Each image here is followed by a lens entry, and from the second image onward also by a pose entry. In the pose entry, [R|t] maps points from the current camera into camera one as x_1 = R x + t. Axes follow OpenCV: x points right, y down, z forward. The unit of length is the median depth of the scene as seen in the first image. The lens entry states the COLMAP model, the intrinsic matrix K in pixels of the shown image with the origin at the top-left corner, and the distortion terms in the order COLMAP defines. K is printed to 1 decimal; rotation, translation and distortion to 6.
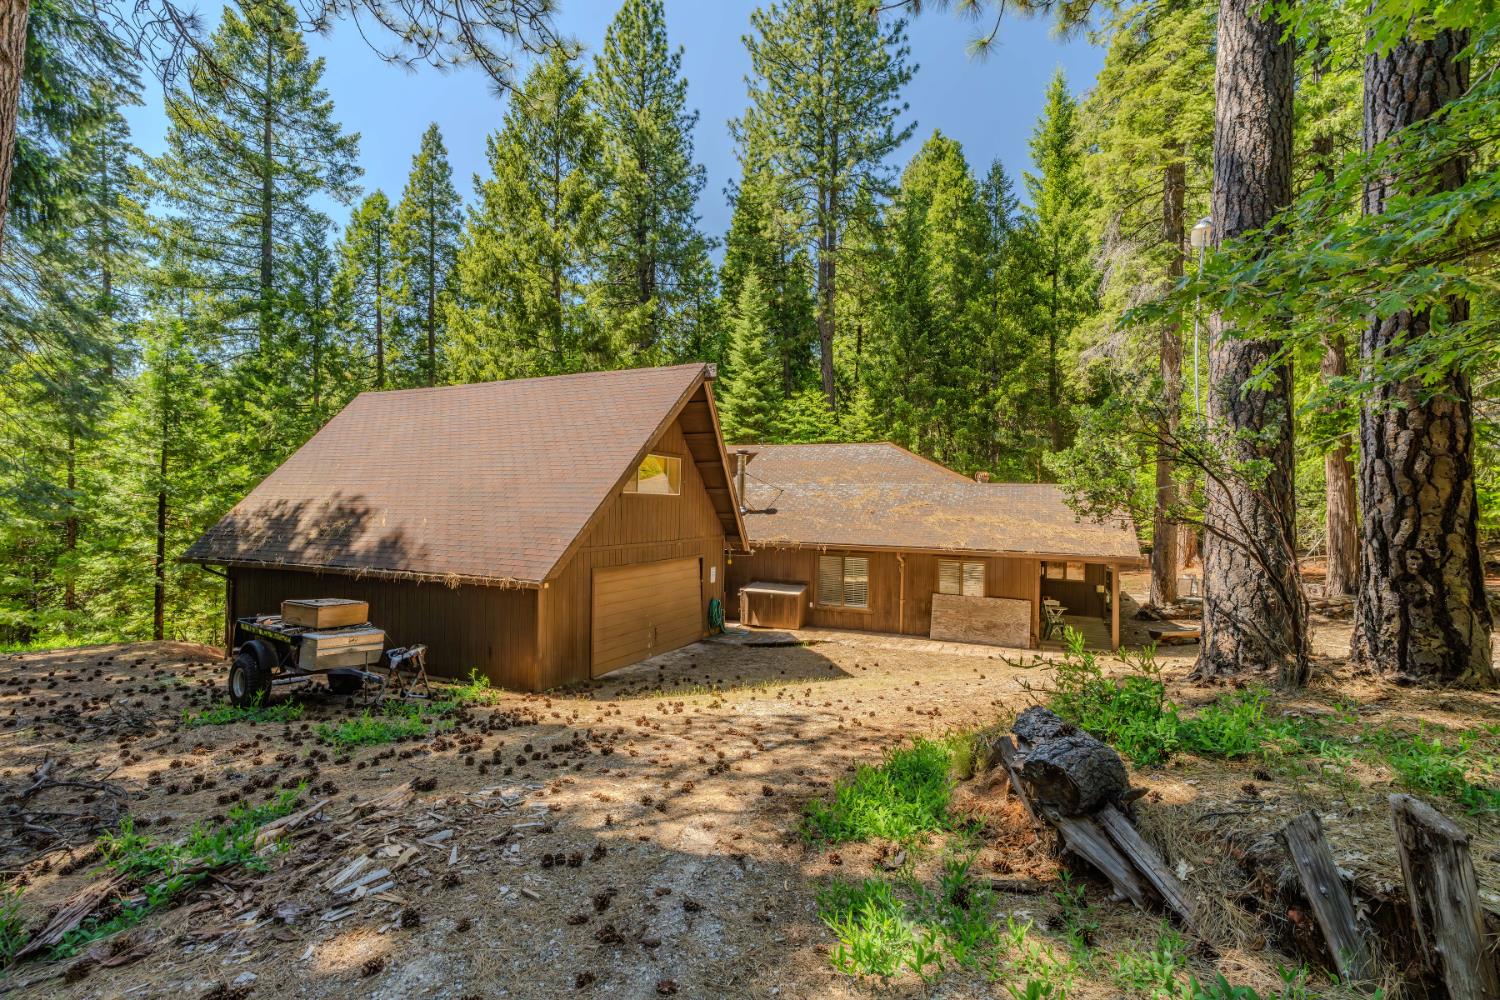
lens RADIAL K [[697.6, 0, 752.0], [0, 697.6, 495.8], [0, 0, 1]] dist [0.001463, 0.000902]
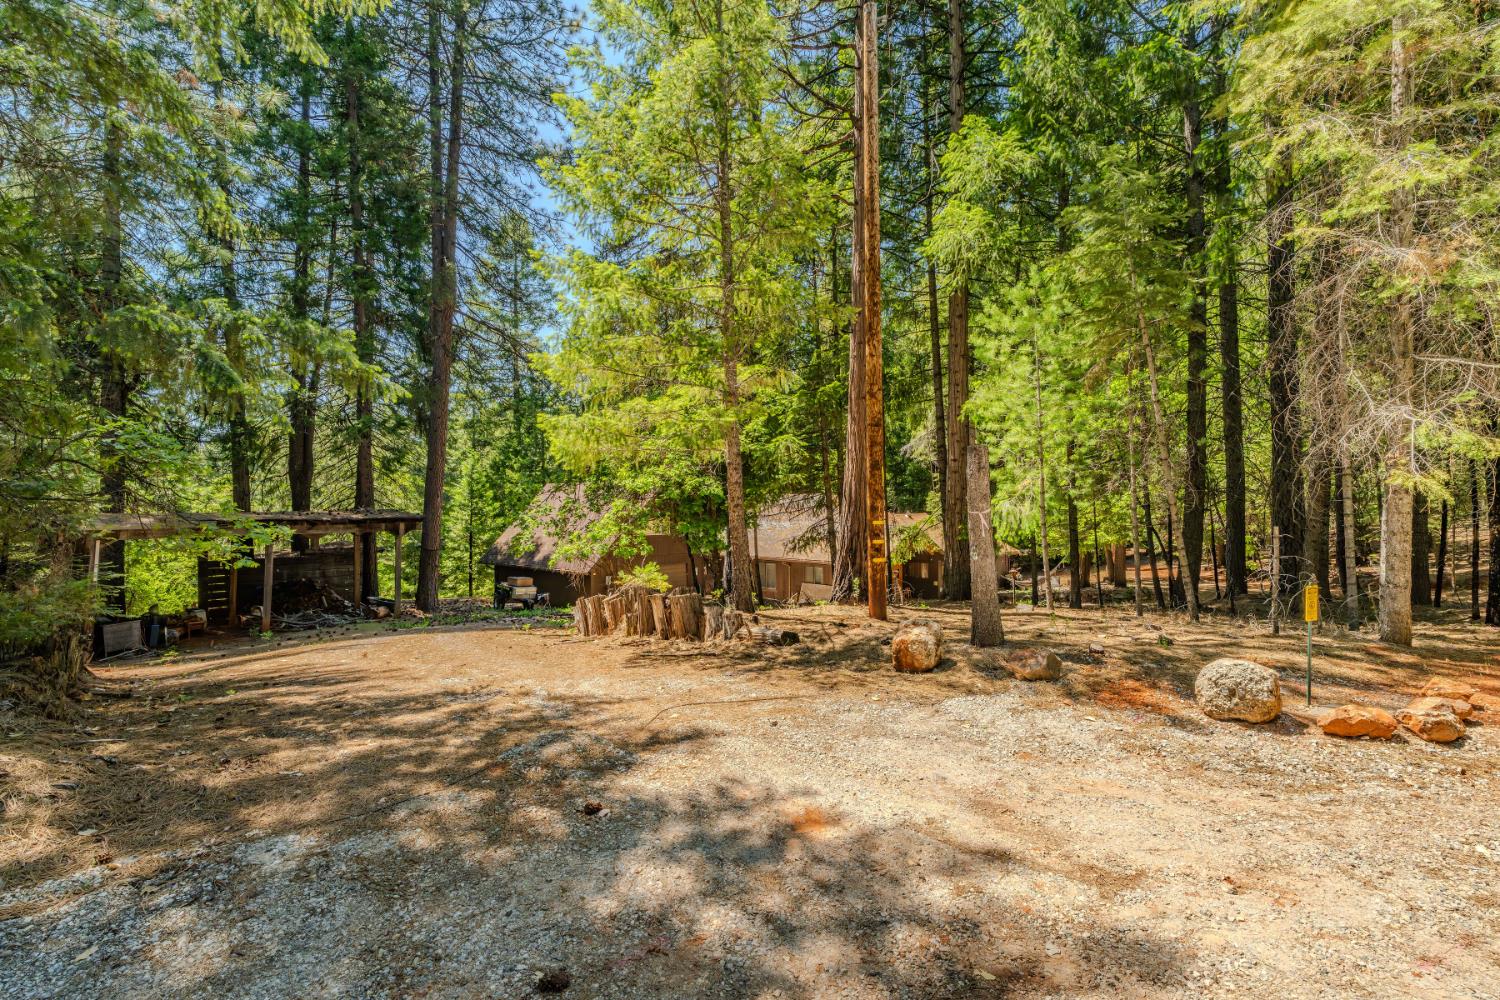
lens RADIAL K [[697.6, 0, 745.6], [0, 697.6, 503.8], [0, 0, 1]] dist [0.001463, 0.000902]
pose [[0.951922, -0.013169, -0.306057, 0.691417], [0.015428, 0.999869, 0.004964, -0.093519], [0.305951, -0.009447, 0.952000, -0.873351]]
